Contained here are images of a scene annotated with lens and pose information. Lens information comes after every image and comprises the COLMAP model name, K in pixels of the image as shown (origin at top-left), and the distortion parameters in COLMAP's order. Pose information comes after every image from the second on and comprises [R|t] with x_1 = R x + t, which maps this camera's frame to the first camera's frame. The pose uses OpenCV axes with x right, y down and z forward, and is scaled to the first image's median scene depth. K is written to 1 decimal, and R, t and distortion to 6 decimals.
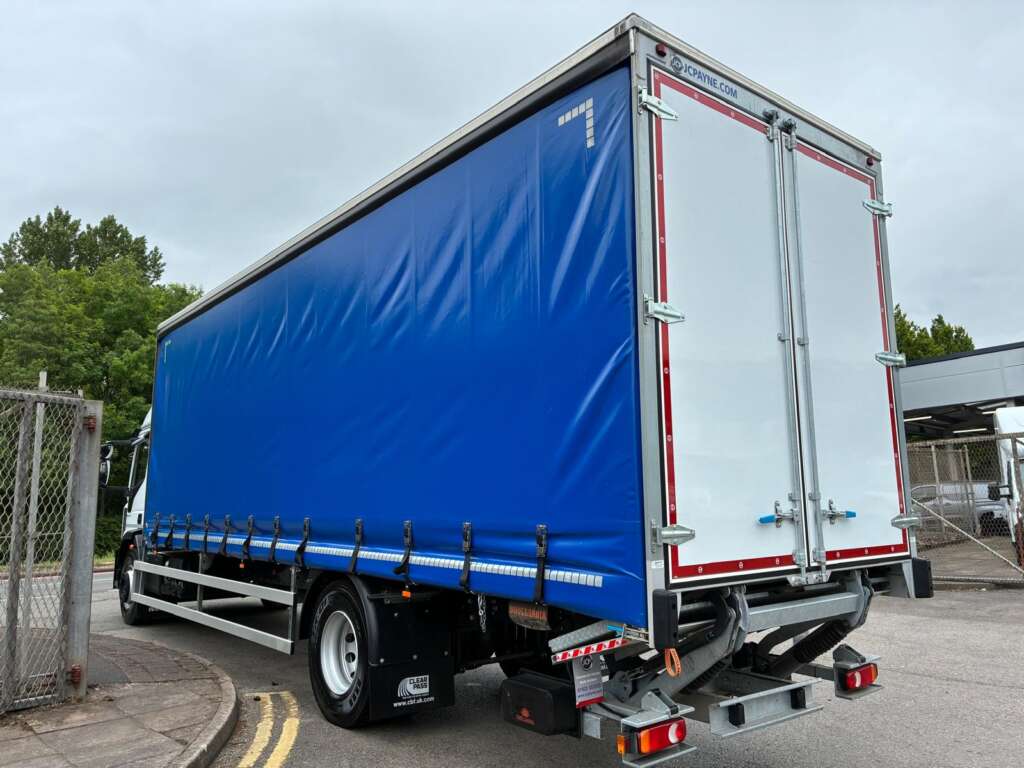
lens RADIAL K [[775.4, 0, 501.6], [0, 775.4, 370.7], [0, 0, 1]] dist [0.046823, -0.051159]
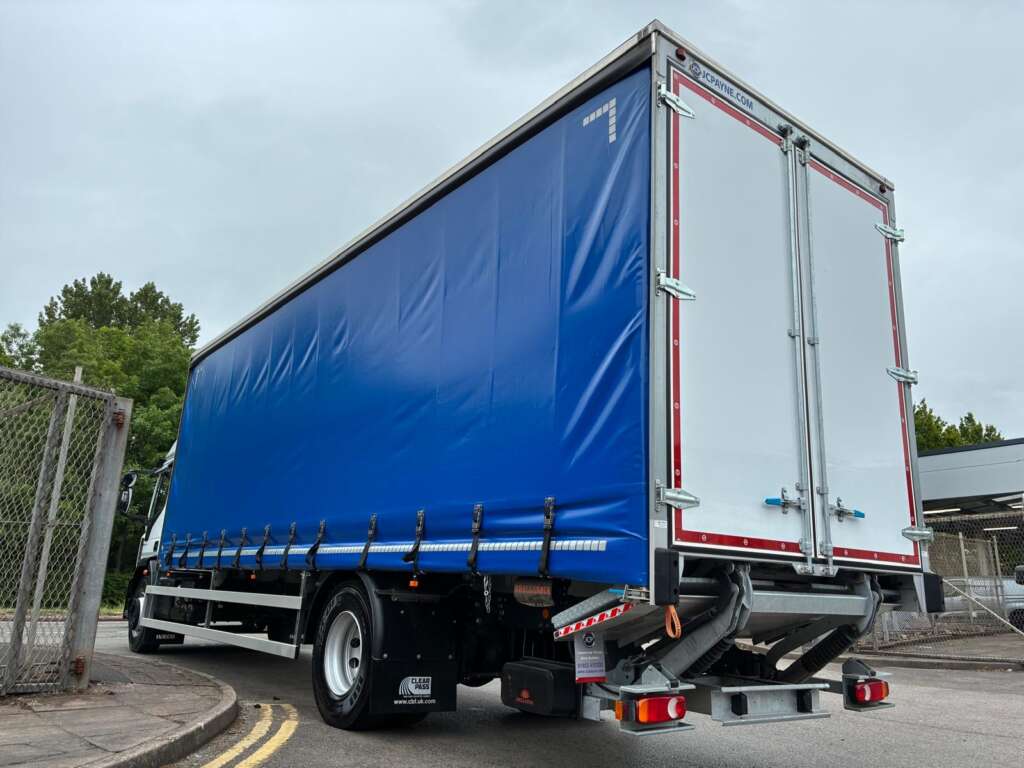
lens RADIAL K [[775.1, 0, 512.0], [0, 775.1, 384.0], [0, 0, 1]] dist [0.048392, -0.056443]
pose [[0.998542, 0.048040, -0.024606, 0.018023], [-0.050306, 0.993537, -0.101752, 0.140108], [0.019558, 0.102841, 0.994505, -0.022513]]
